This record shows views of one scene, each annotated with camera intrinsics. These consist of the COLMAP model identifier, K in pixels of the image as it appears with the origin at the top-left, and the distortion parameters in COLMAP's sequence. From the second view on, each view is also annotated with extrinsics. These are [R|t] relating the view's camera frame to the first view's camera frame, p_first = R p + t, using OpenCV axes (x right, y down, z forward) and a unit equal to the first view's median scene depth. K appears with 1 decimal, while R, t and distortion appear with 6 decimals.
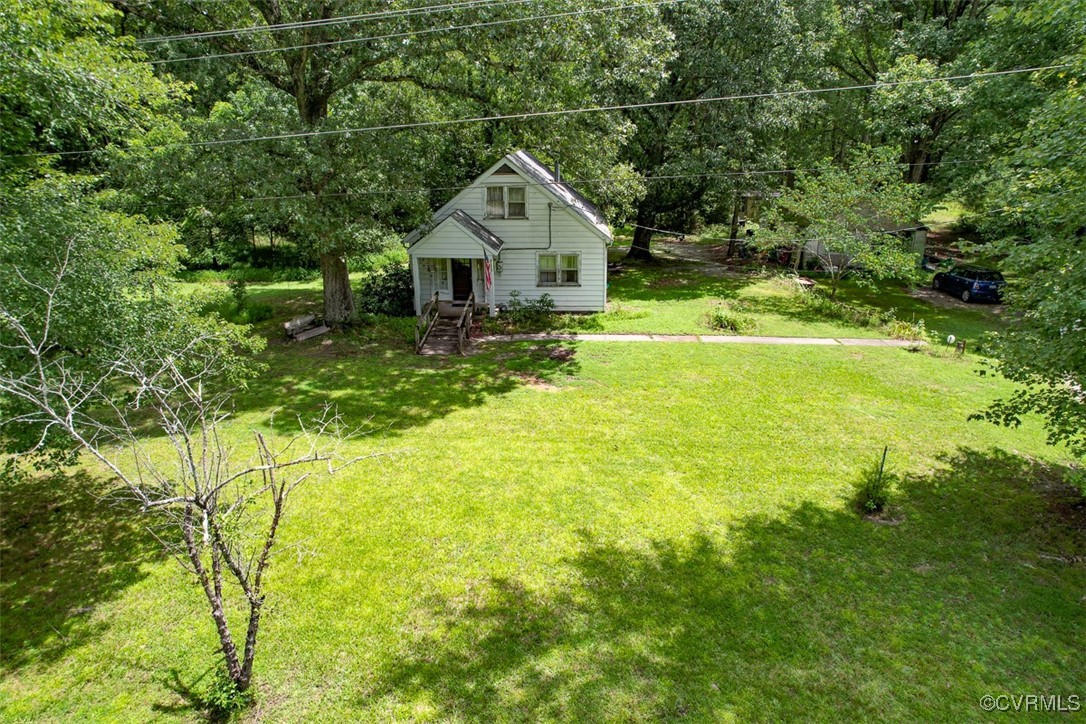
lens RADIAL K [[675.7, 0, 543.4], [0, 675.7, 363.2], [0, 0, 1]] dist [-0.075738, 0.045199]
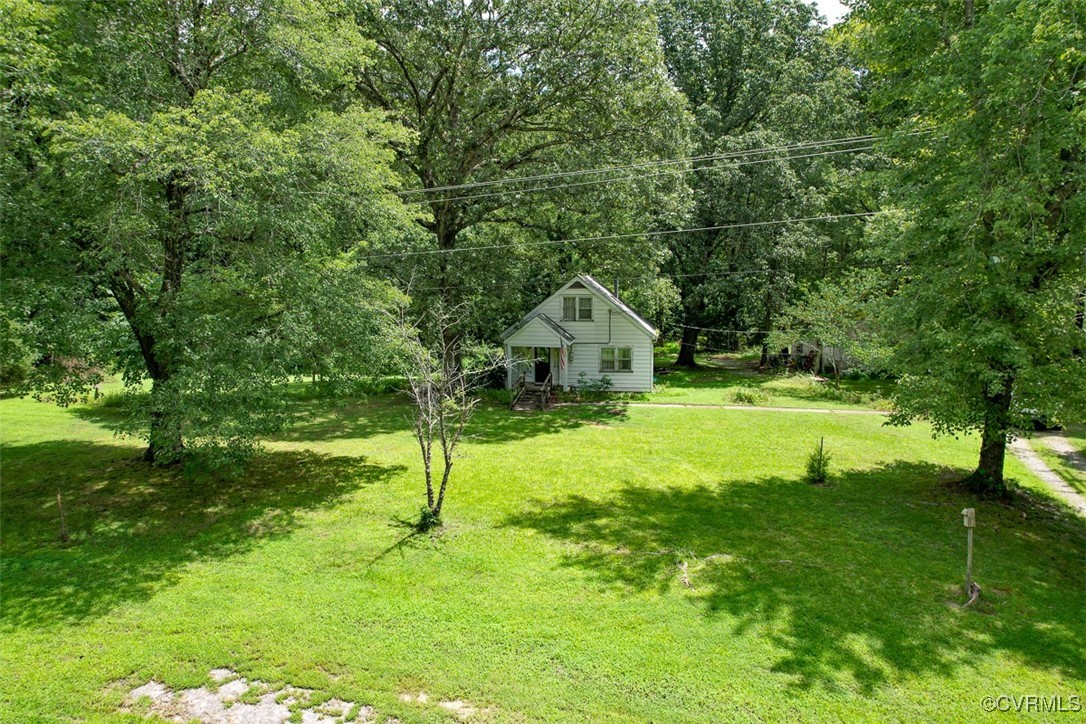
lens RADIAL K [[675.7, 0, 539.2], [0, 675.7, 369.1], [0, 0, 1]] dist [-0.075738, 0.045199]
pose [[0.994761, 0.015307, -0.101074, 0.007290], [-0.035196, 0.979560, -0.198051, 0.154755], [0.095976, 0.200571, 0.974967, -0.311609]]
